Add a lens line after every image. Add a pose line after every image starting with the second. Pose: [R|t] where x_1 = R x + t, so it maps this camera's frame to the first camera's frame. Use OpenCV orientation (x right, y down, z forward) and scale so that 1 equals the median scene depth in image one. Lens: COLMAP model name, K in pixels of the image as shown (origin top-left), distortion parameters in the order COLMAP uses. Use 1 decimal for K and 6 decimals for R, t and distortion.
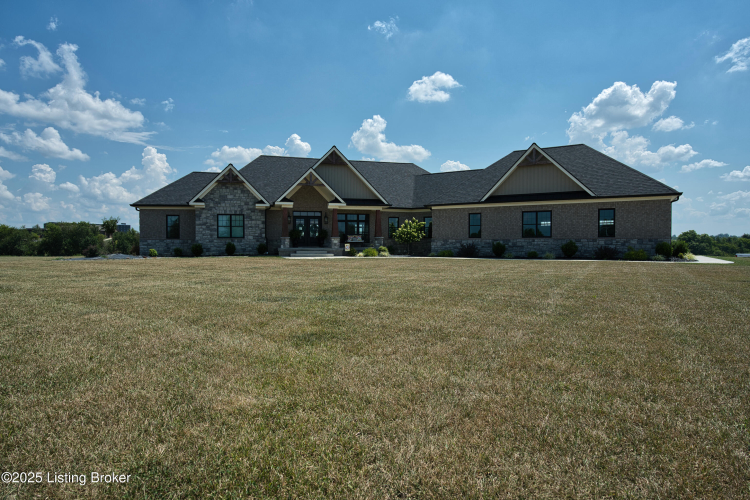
lens RADIAL K [[441.7, 0, 375.0], [0, 441.7, 250.0], [0, 0, 1]] dist [-0.019976, 0.000023]
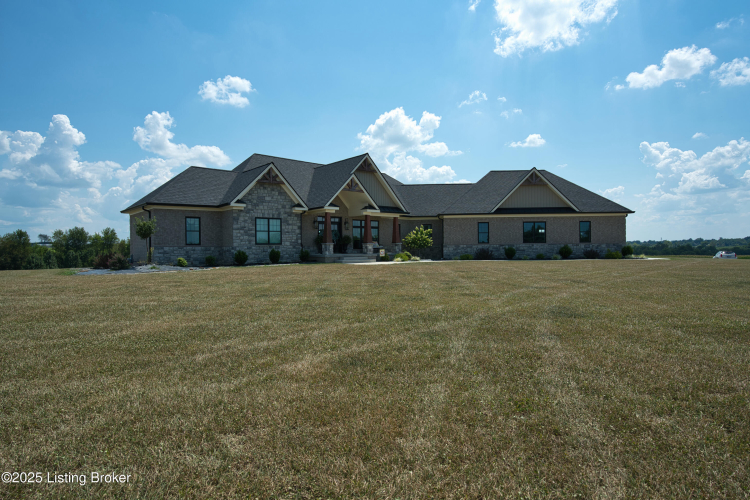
lens RADIAL K [[441.7, 0, 375.0], [0, 441.7, 250.0], [0, 0, 1]] dist [-0.019976, 0.000023]
pose [[0.883334, -0.009240, 0.468653, -0.560173], [0.016694, 0.999792, -0.011754, -0.001027], [-0.468446, 0.018206, 0.883304, 0.099813]]
